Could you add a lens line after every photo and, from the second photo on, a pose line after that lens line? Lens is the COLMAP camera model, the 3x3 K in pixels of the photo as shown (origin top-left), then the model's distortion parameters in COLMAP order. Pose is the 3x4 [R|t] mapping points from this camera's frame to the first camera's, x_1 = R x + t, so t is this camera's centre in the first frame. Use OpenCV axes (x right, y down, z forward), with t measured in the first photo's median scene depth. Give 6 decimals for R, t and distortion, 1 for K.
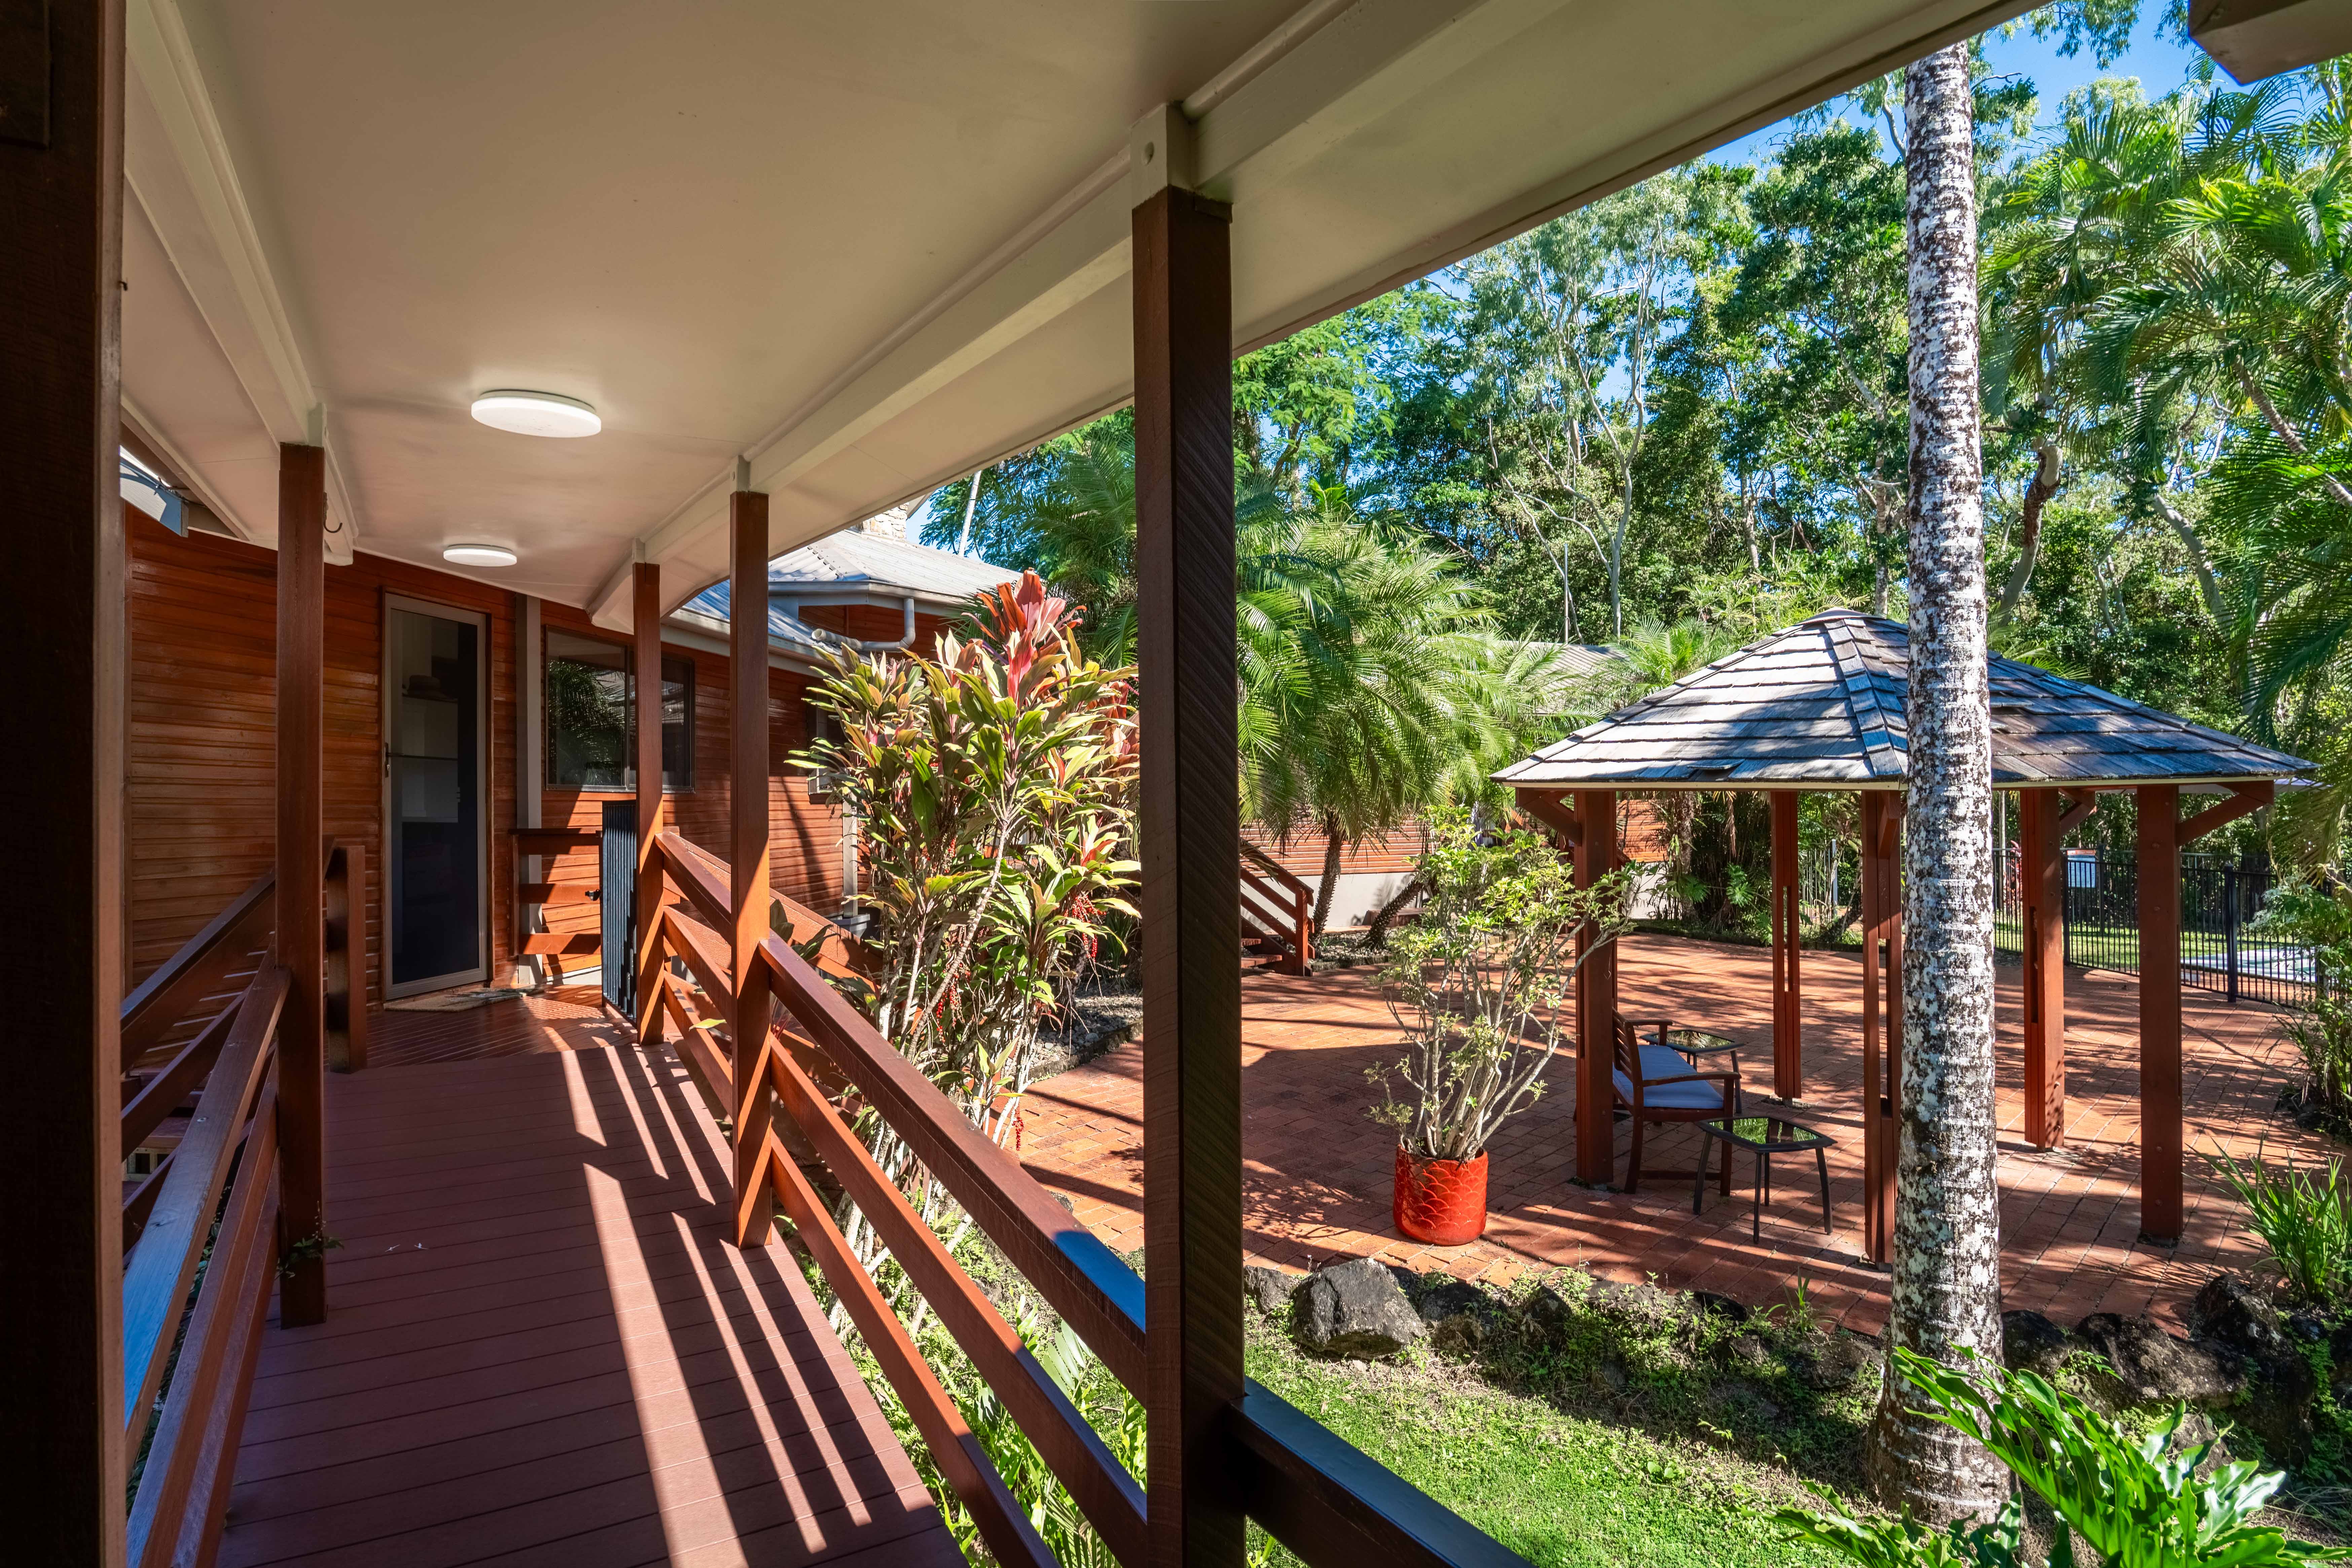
lens RADIAL K [[1265.1, 0, 1176.0], [0, 1265.1, 784.0], [0, 0, 1]] dist [-0.022349, -0.000405]
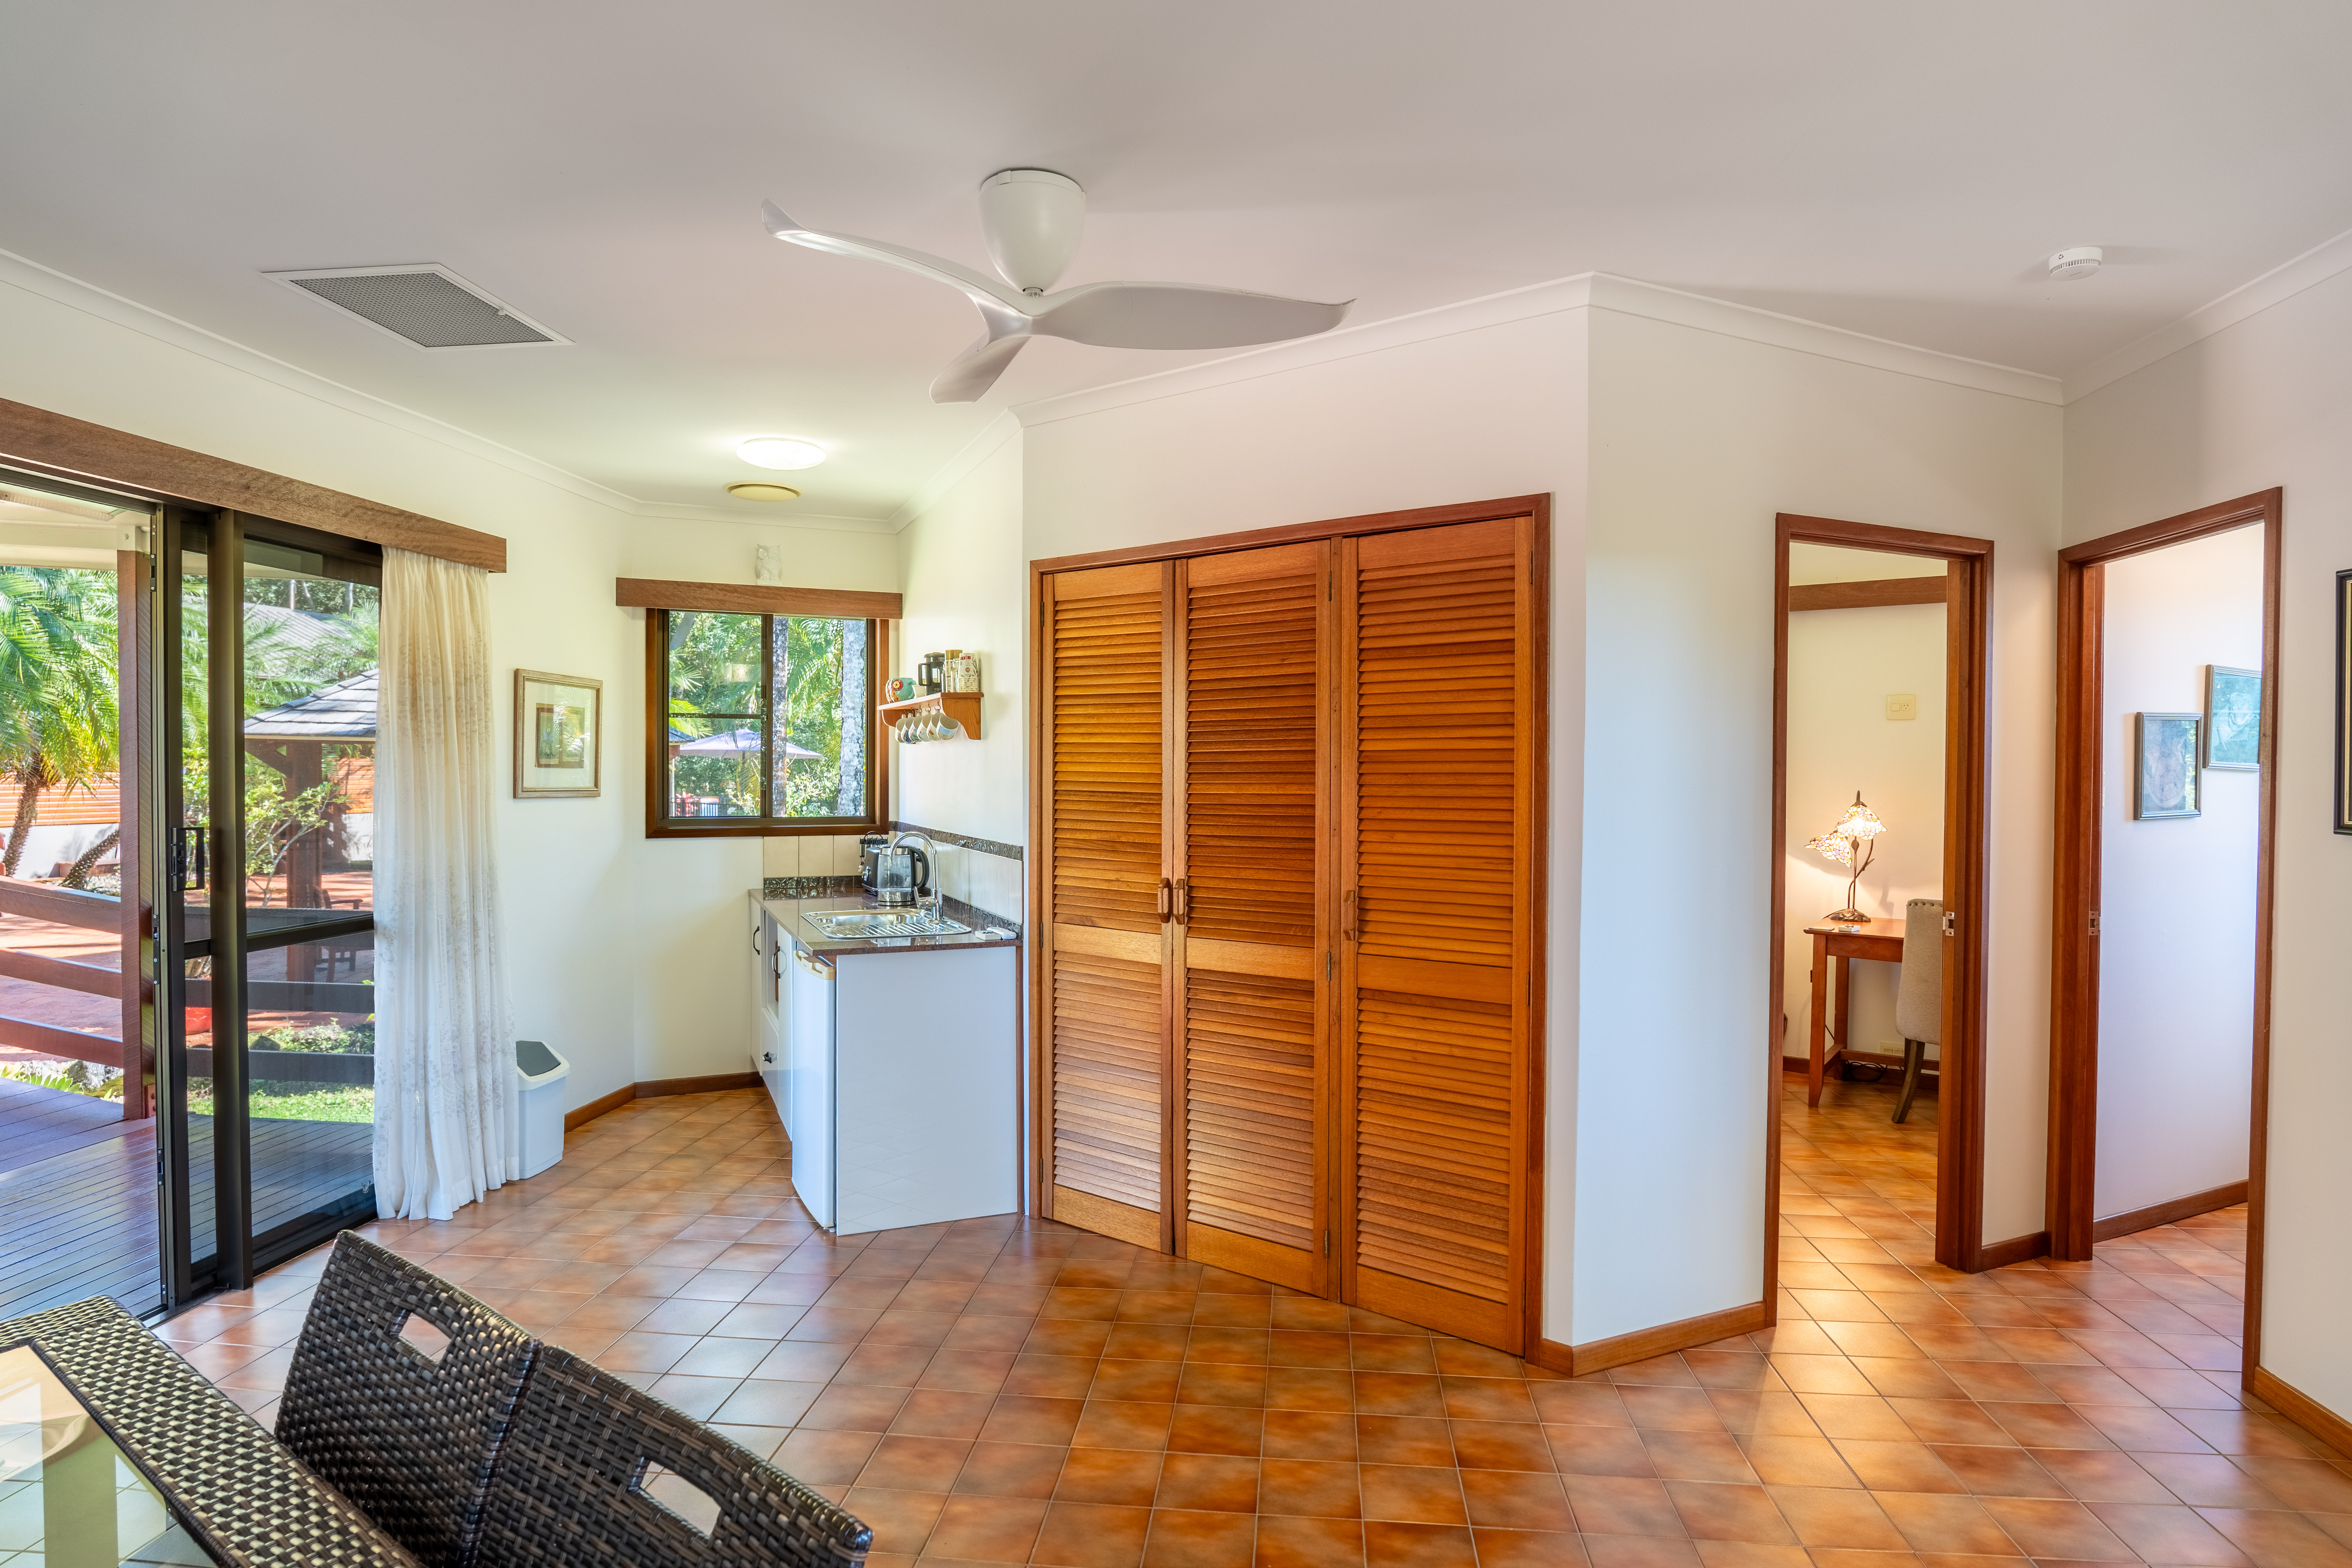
lens RADIAL K [[1265.0, 0, 1176.0], [0, 1265.0, 784.0], [0, 0, 1]] dist [-0.022349, -0.000405]
pose [[0.611959, -0.006359, 0.790864, -0.110508], [-0.018403, 0.999582, 0.022277, 0.001167], [-0.790676, -0.028187, 0.611586, -0.385440]]
